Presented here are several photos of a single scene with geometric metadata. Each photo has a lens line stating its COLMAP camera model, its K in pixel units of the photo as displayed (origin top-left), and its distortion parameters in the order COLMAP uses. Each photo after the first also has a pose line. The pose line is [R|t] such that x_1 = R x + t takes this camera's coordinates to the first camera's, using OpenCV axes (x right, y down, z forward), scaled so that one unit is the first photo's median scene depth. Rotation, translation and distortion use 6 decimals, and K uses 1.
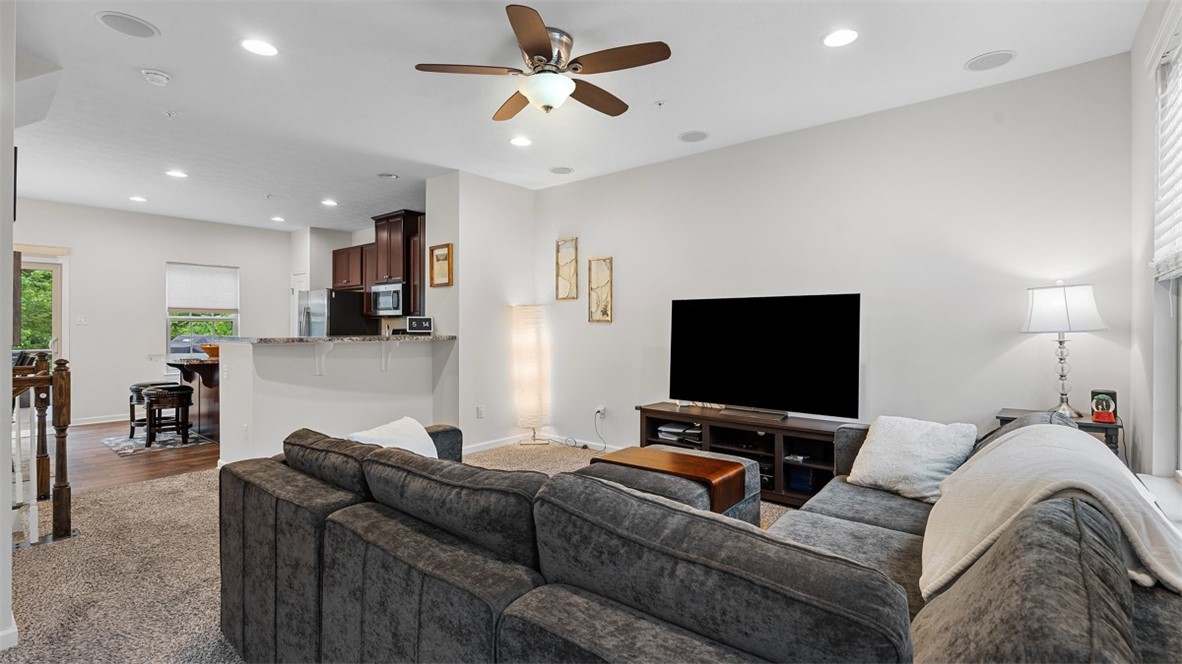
lens RADIAL K [[535.0, 0, 585.0], [0, 535.0, 328.5], [0, 0, 1]] dist [-0.010928, 0.005585]
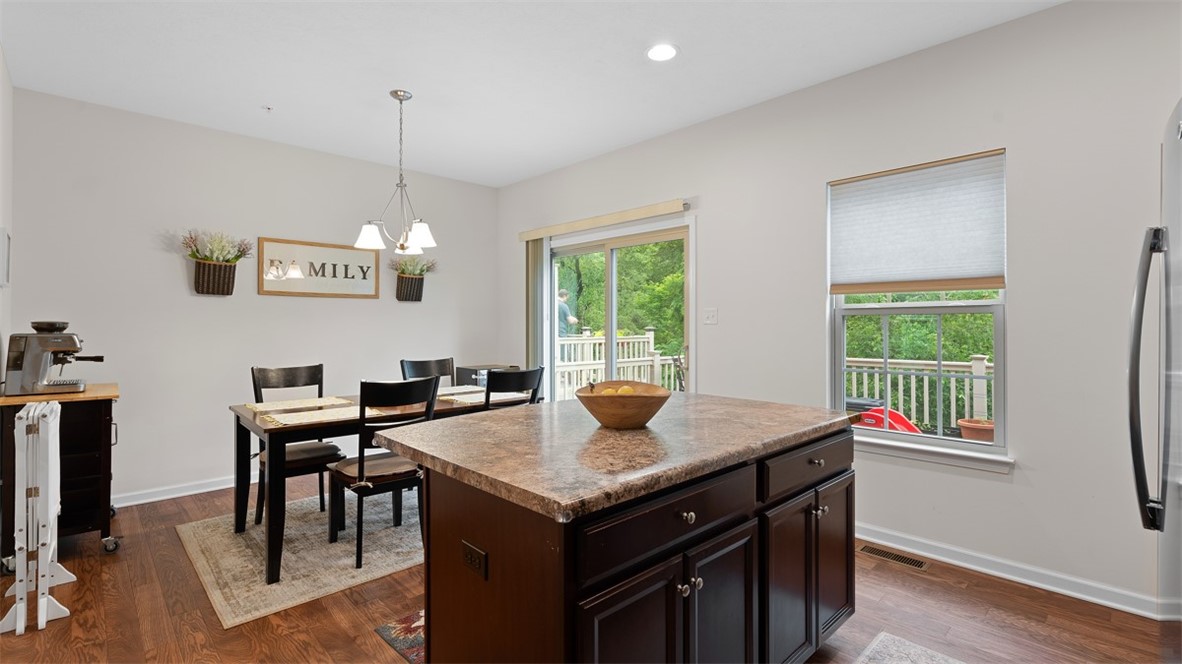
lens RADIAL K [[535.0, 0, 587.7], [0, 535.0, 323.3], [0, 0, 1]] dist [-0.010928, 0.005585]
pose [[-0.107912, -0.006014, -0.994142, -0.445174], [-0.002018, 0.999981, -0.005830, -0.005023], [0.994158, 0.001377, -0.107922, 1.180223]]
